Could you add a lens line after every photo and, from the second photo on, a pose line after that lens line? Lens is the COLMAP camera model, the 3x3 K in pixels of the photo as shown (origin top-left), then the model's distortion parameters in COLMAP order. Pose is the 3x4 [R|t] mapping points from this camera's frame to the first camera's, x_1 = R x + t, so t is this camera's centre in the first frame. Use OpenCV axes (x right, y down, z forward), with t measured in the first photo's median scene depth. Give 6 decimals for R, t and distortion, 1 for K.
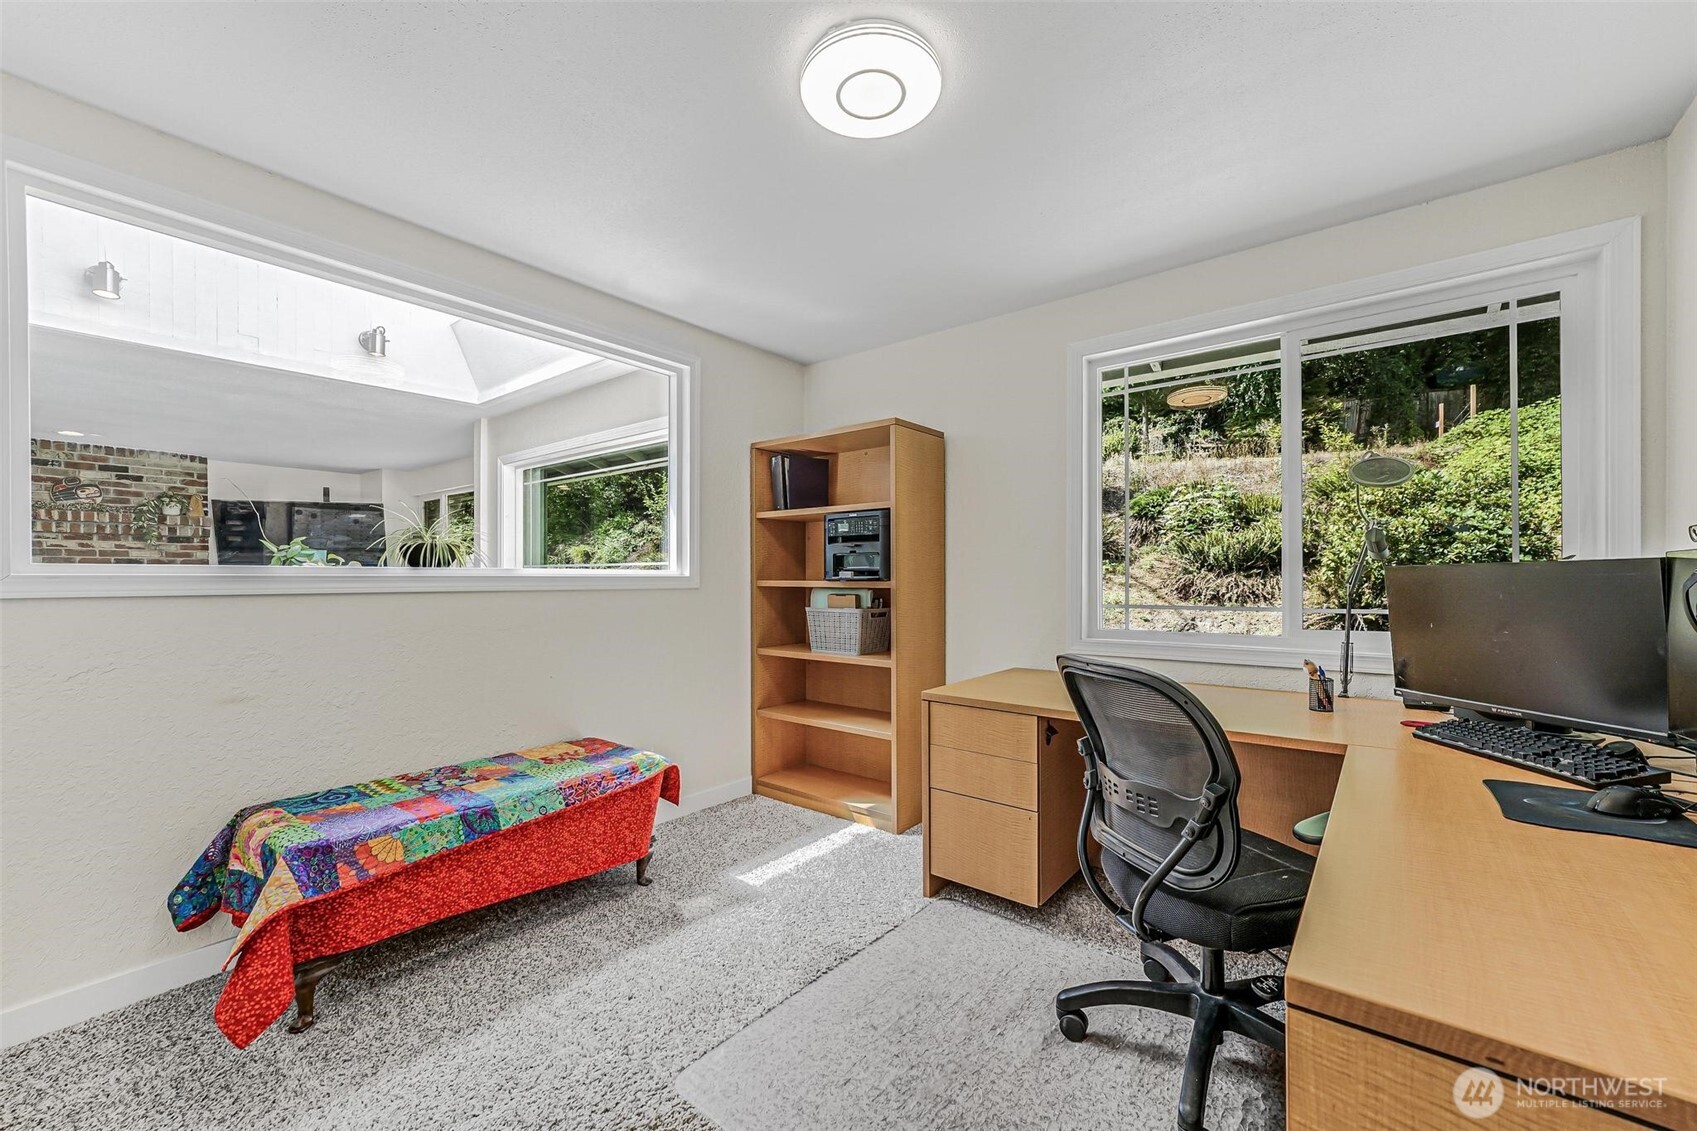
lens RADIAL K [[671.8, 0, 858.4], [0, 671.8, 572.3], [0, 0, 1]] dist [0.010302, 0.000164]
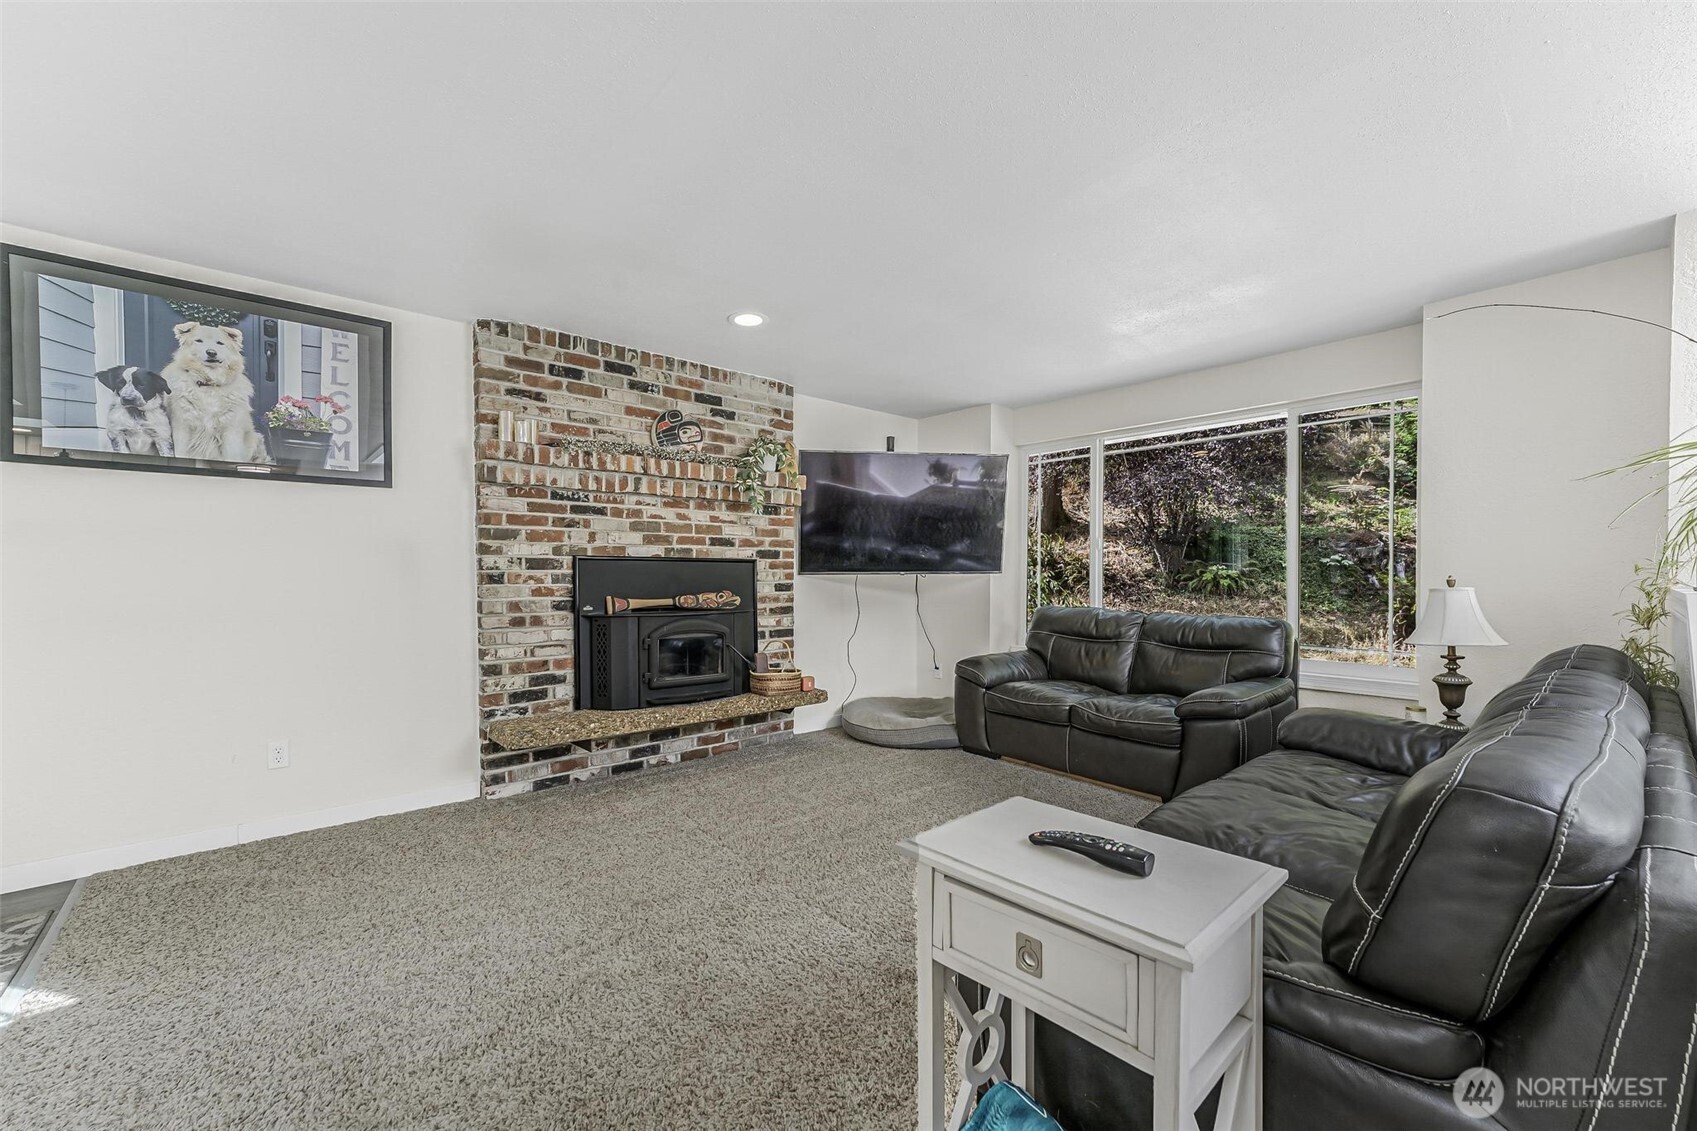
lens RADIAL K [[671.8, 0, 843.8], [0, 671.8, 574.2], [0, 0, 1]] dist [0.010302, 0.000164]
pose [[0.990074, 0.001375, -0.140541, -0.870920], [-0.000208, 0.999965, 0.008320, 0.009569], [0.140547, -0.008208, 0.990040, 0.376972]]
